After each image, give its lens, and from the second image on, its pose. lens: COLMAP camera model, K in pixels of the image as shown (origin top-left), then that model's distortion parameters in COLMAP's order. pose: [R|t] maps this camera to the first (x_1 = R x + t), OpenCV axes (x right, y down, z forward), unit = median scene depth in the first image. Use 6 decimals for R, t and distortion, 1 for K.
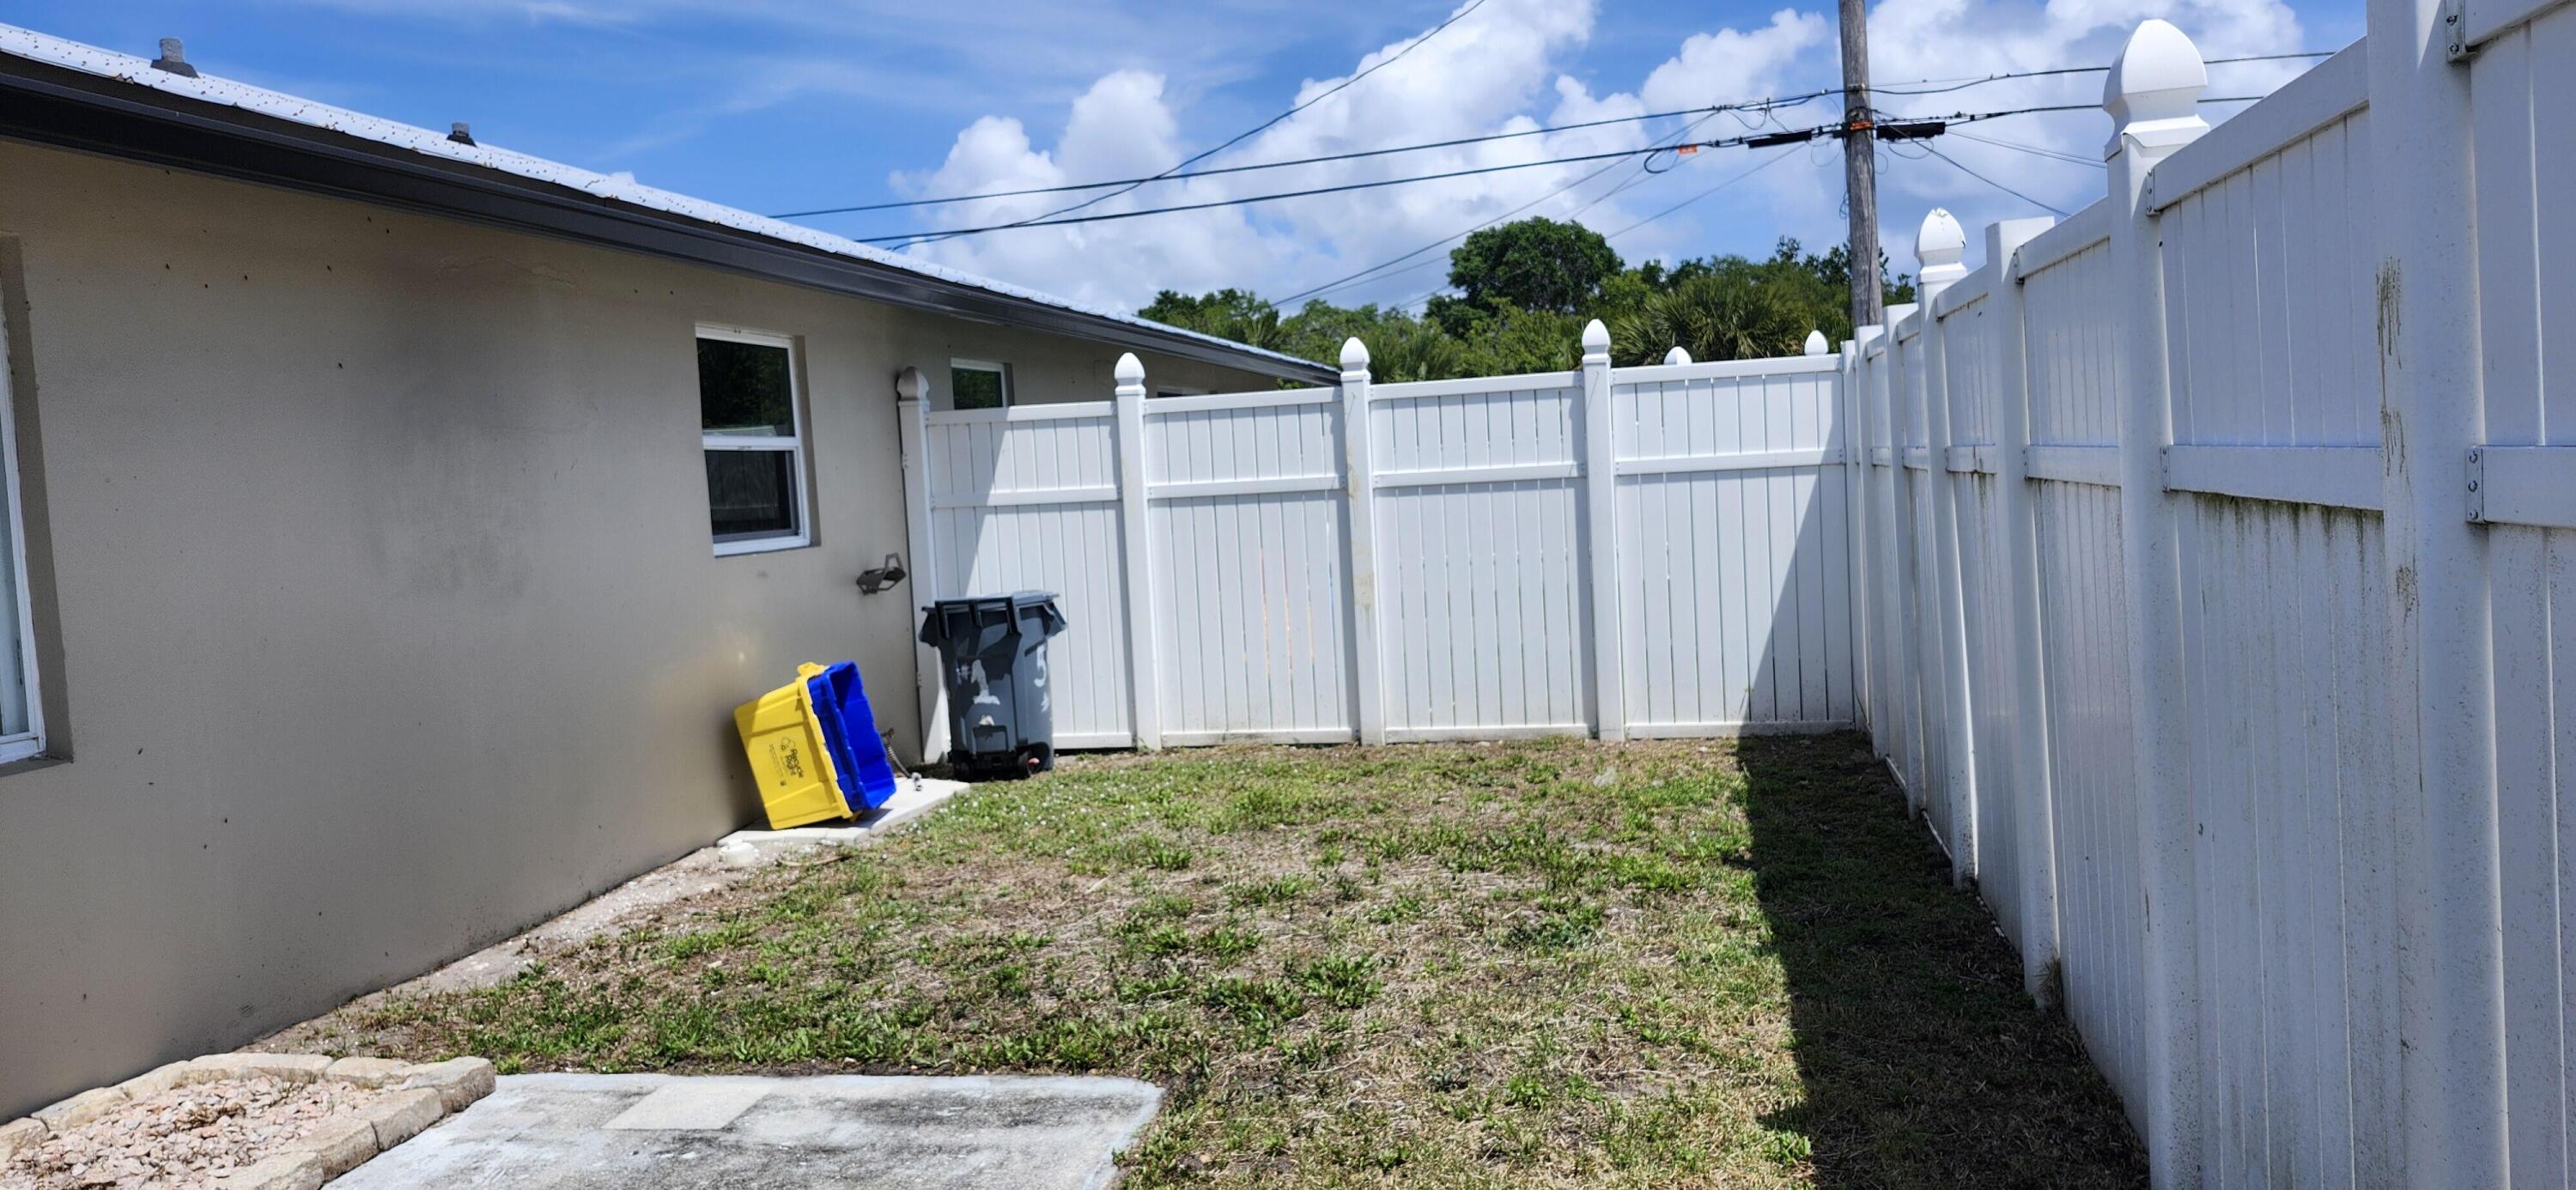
lens RADIAL K [[1762.8, 0, 1296.8], [0, 1762.8, 568.5], [0, 0, 1]] dist [0.125710, -0.178786]
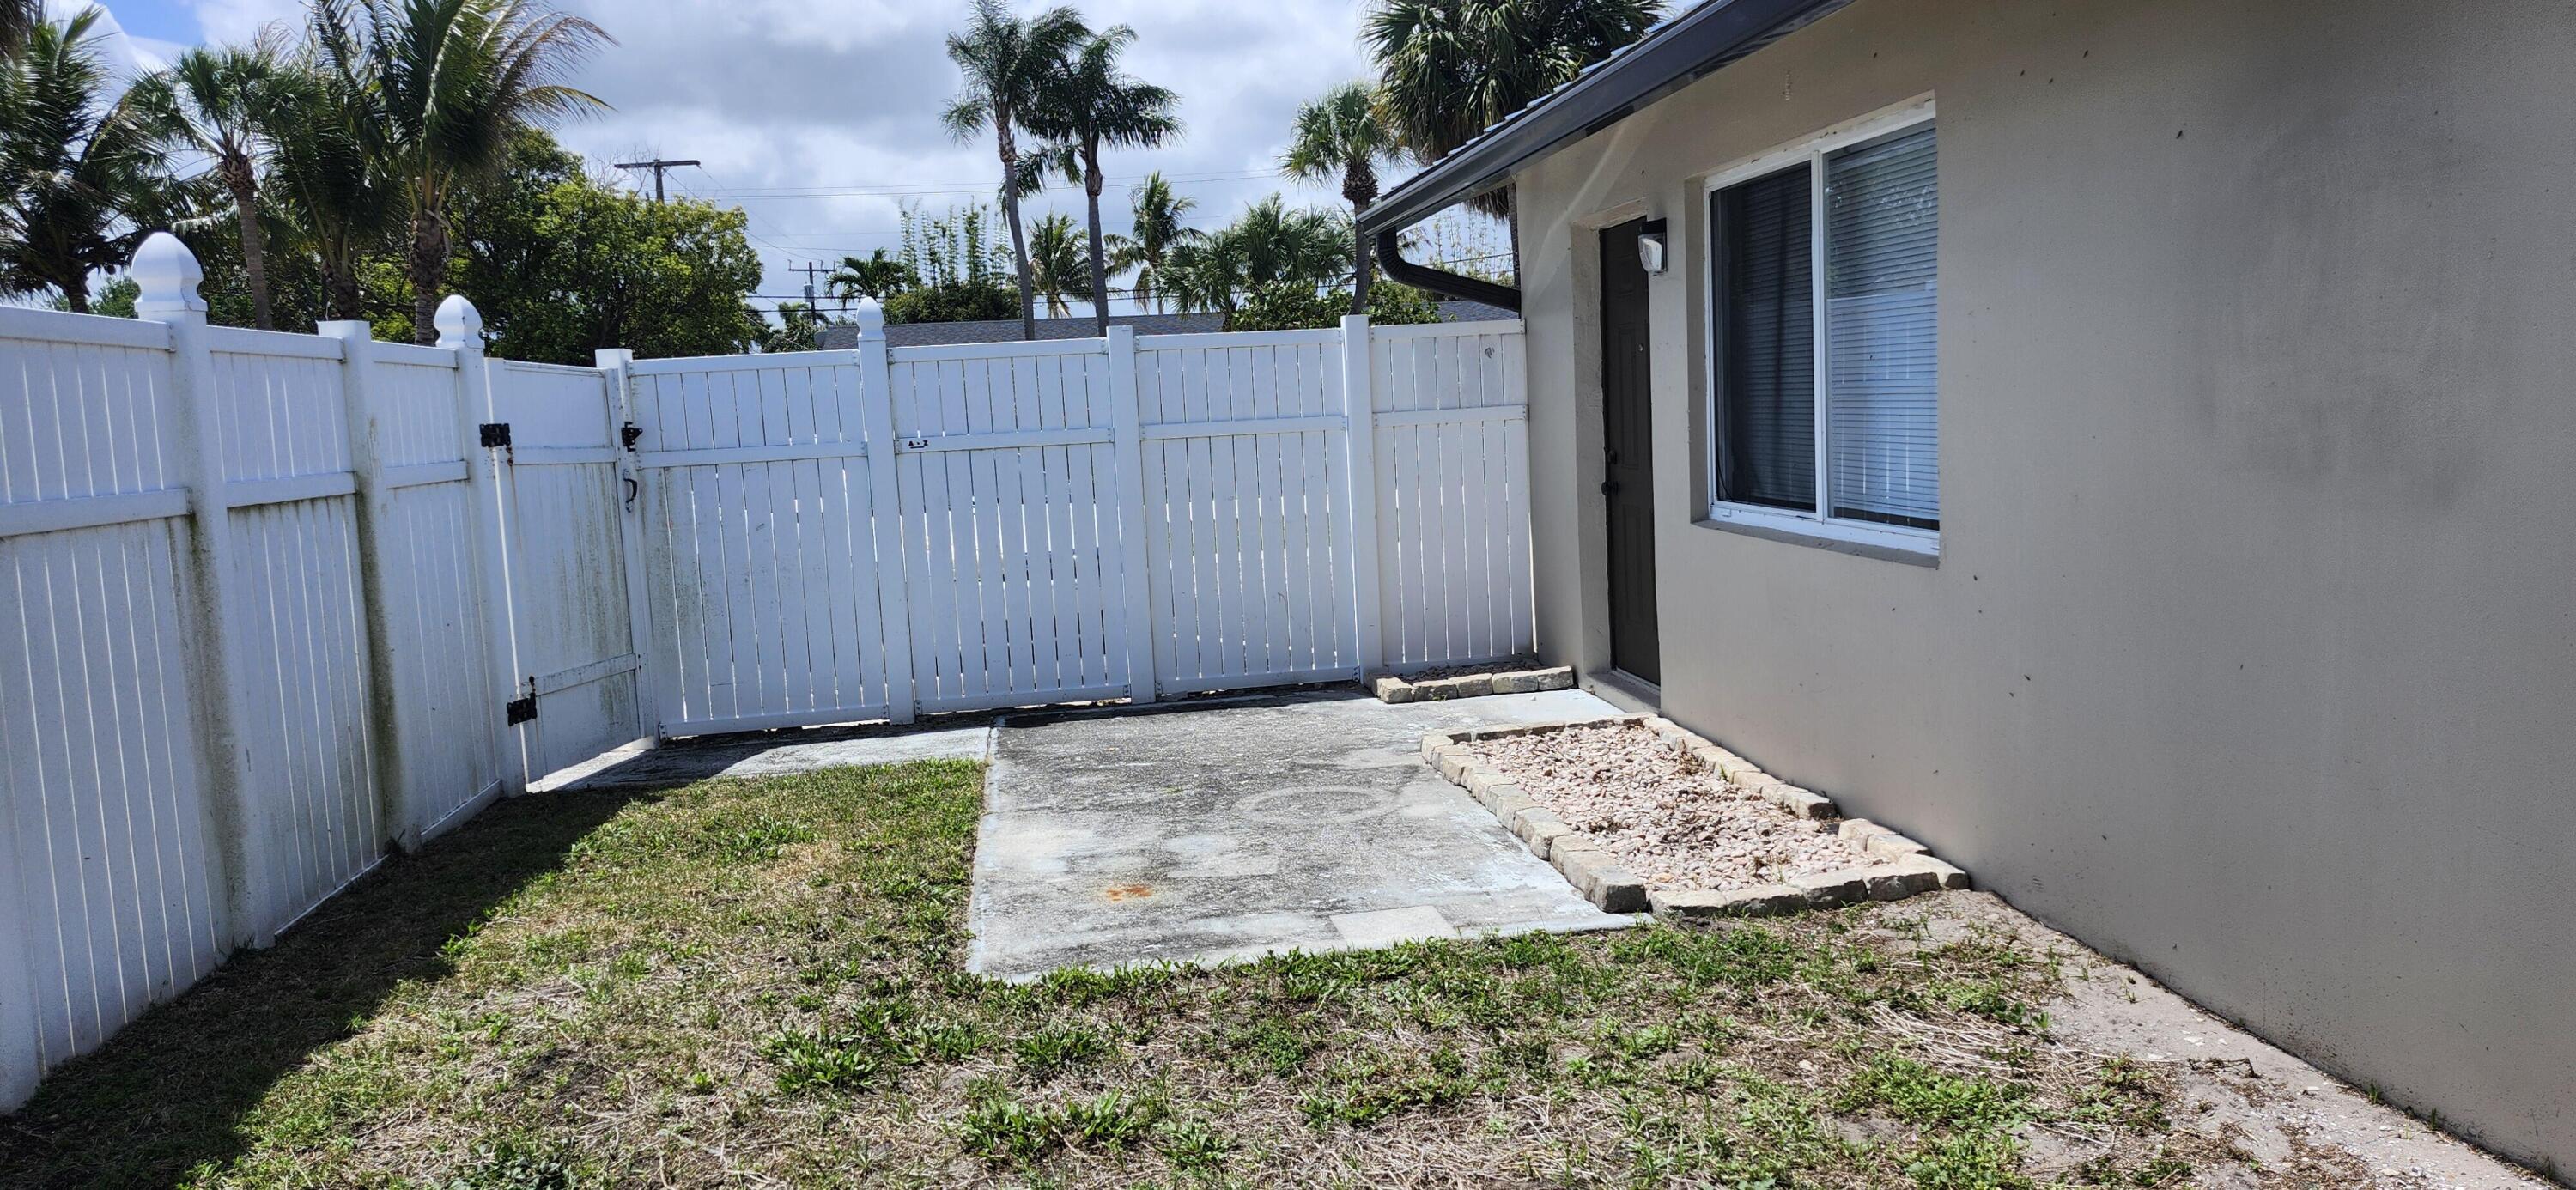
lens RADIAL K [[1762.8, 0, 1296.8], [0, 1762.8, 568.5], [0, 0, 1]] dist [0.125710, -0.178786]
pose [[-0.929713, 0.144338, -0.338821, 0.077189], [0.091151, 0.981559, 0.168029, -0.128840], [0.356826, 0.125335, -0.925725, 2.091540]]
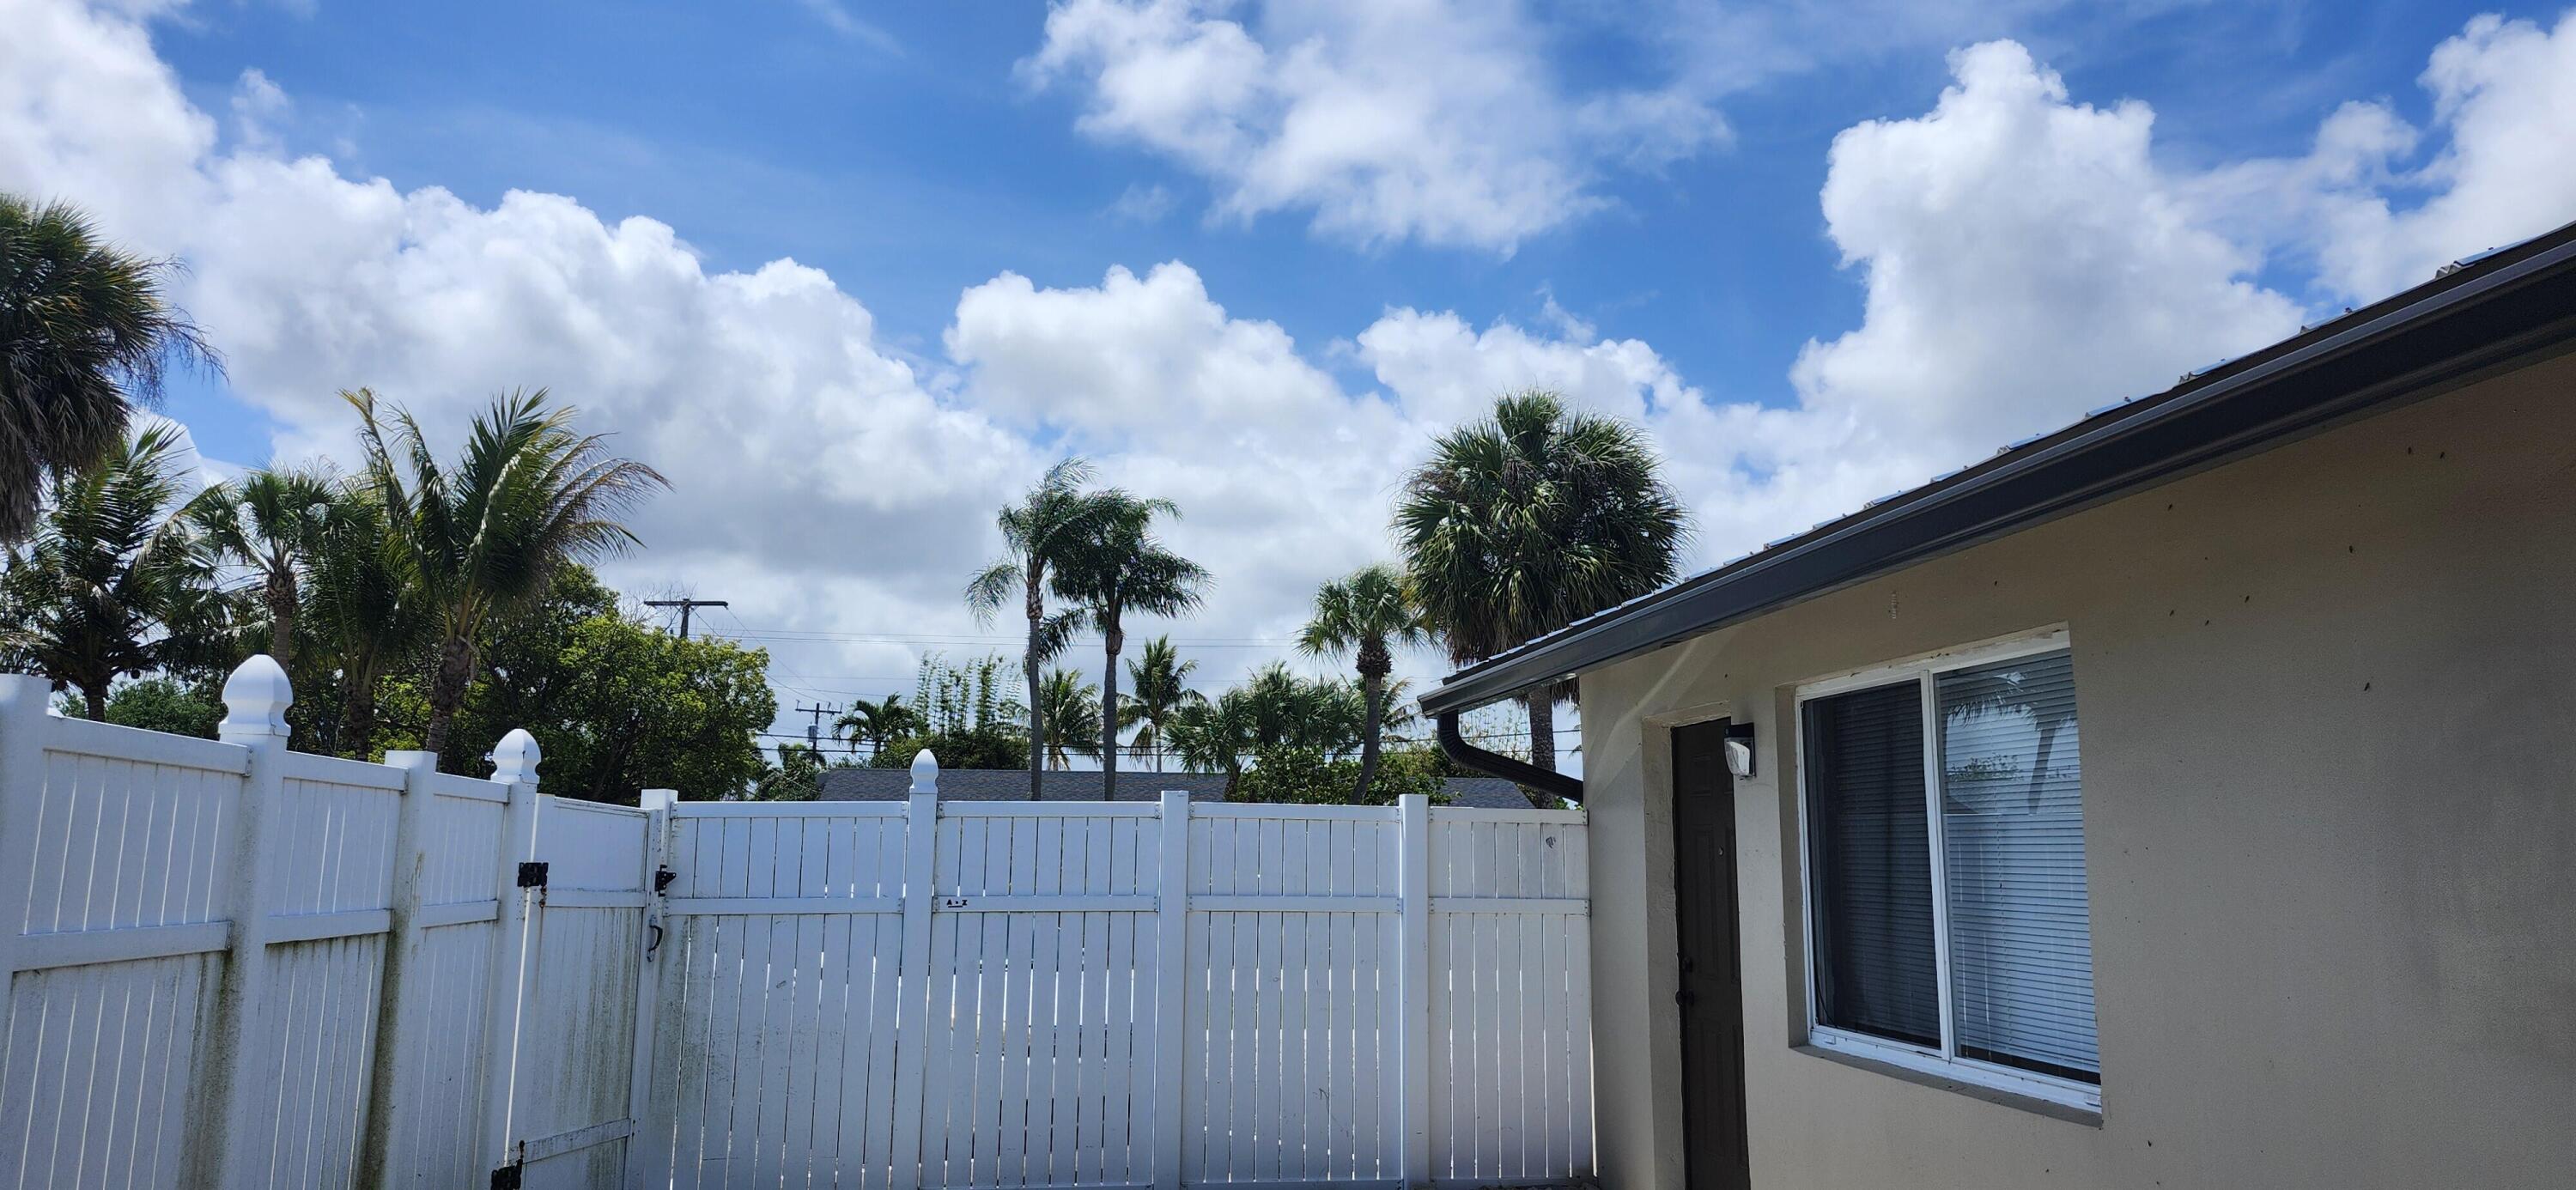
lens RADIAL K [[1762.8, 0, 1296.8], [0, 1762.8, 568.5], [0, 0, 1]] dist [0.125710, -0.178786]
pose [[-0.933124, -0.005219, -0.359518, 0.132114], [0.030066, 0.995260, -0.092484, -0.142431], [0.358296, -0.097108, -0.928544, 2.019295]]
